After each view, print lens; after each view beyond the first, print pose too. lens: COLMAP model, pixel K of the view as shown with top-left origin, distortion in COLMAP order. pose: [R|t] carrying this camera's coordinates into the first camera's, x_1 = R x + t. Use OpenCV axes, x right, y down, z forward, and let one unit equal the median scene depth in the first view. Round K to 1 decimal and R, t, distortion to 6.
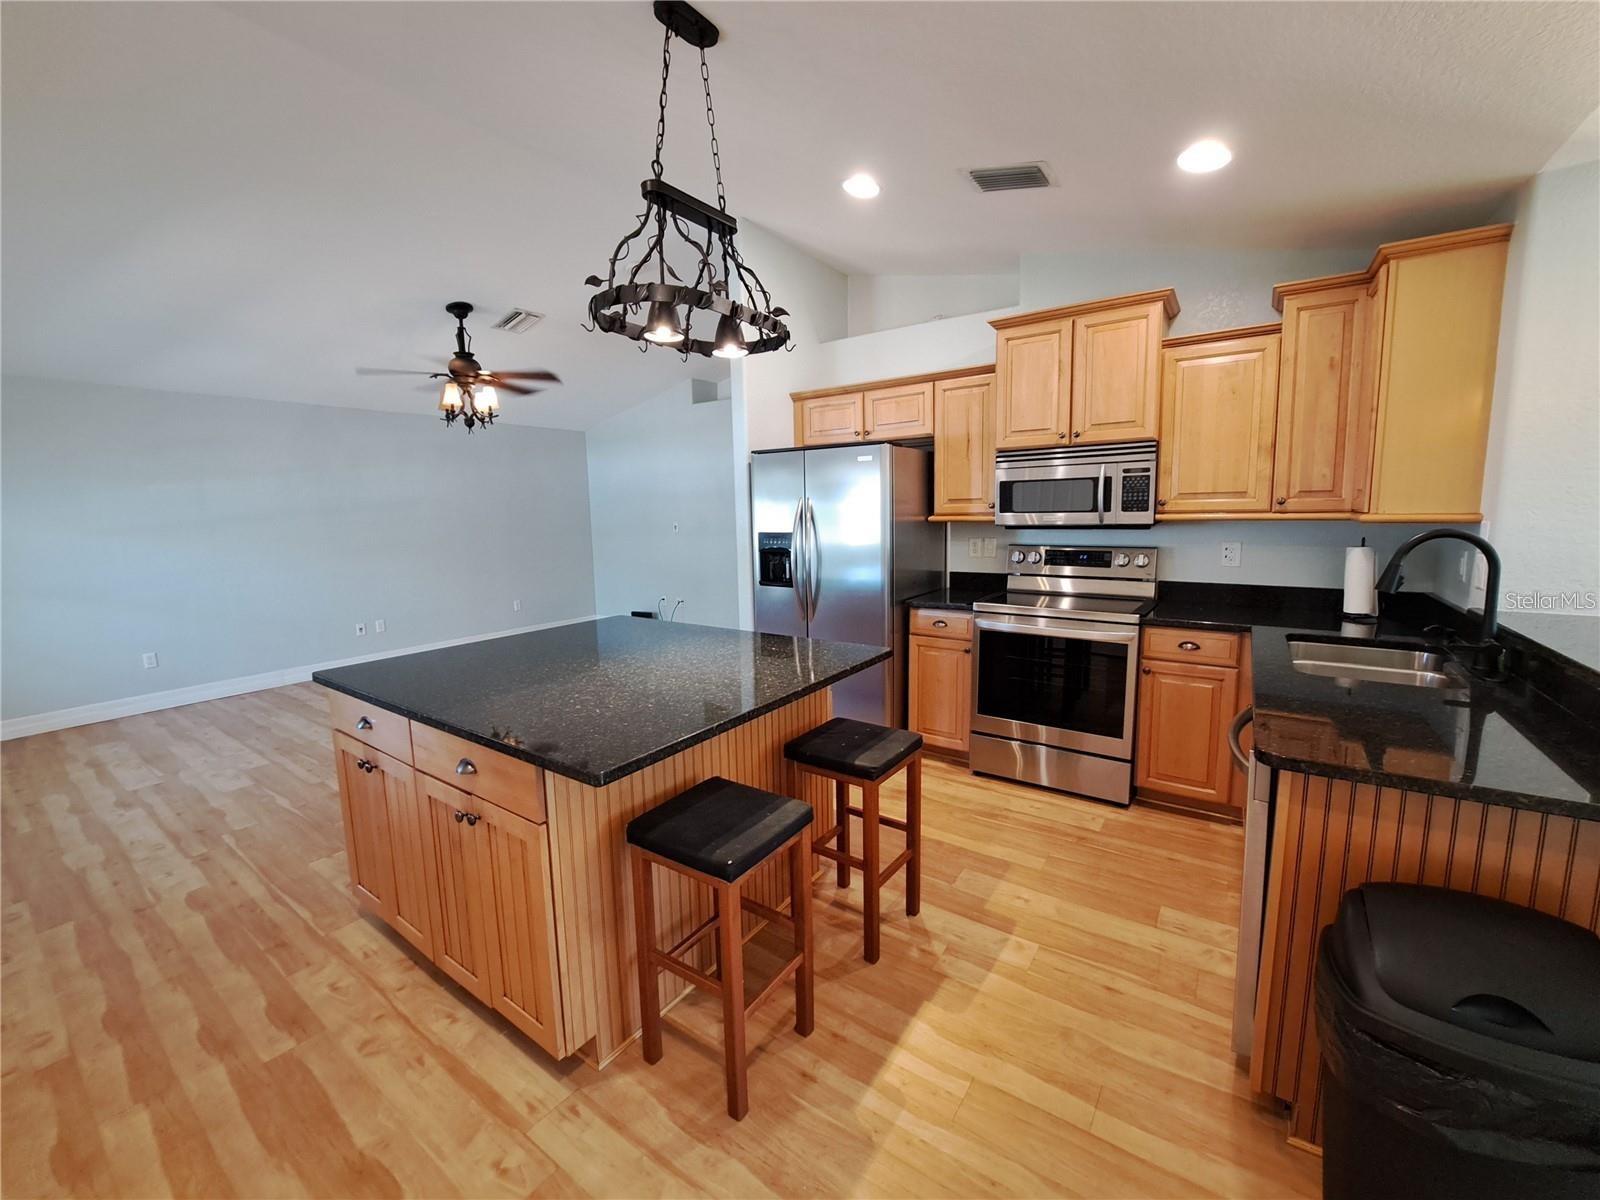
lens RADIAL K [[636.4, 0, 797.9], [0, 636.4, 587.6], [0, 0, 1]] dist [-0.013861, -0.003772]
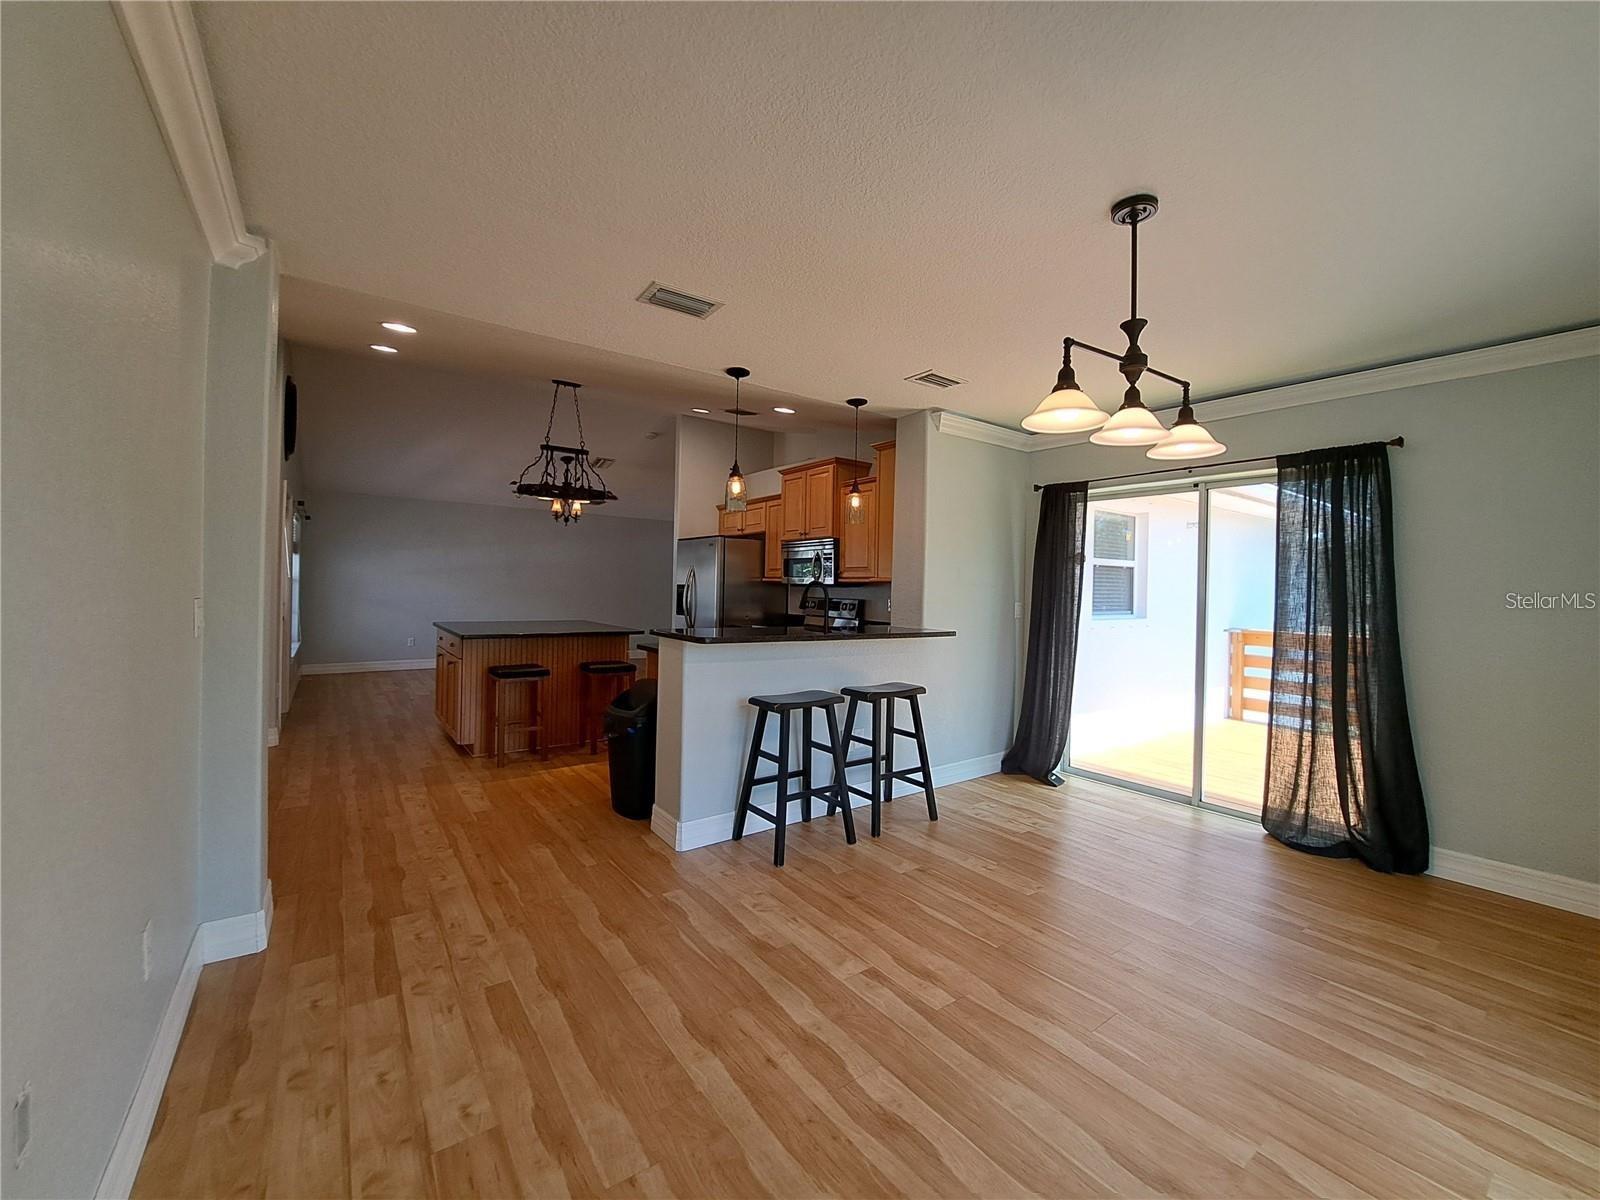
lens RADIAL K [[636.4, 0, 797.9], [0, 636.4, 587.6], [0, 0, 1]] dist [-0.013861, -0.003772]
pose [[0.947354, 0.041307, -0.317513, 1.060366], [-0.080377, 0.990570, -0.110950, 0.117683], [0.309936, 0.130630, 0.941741, -0.724314]]
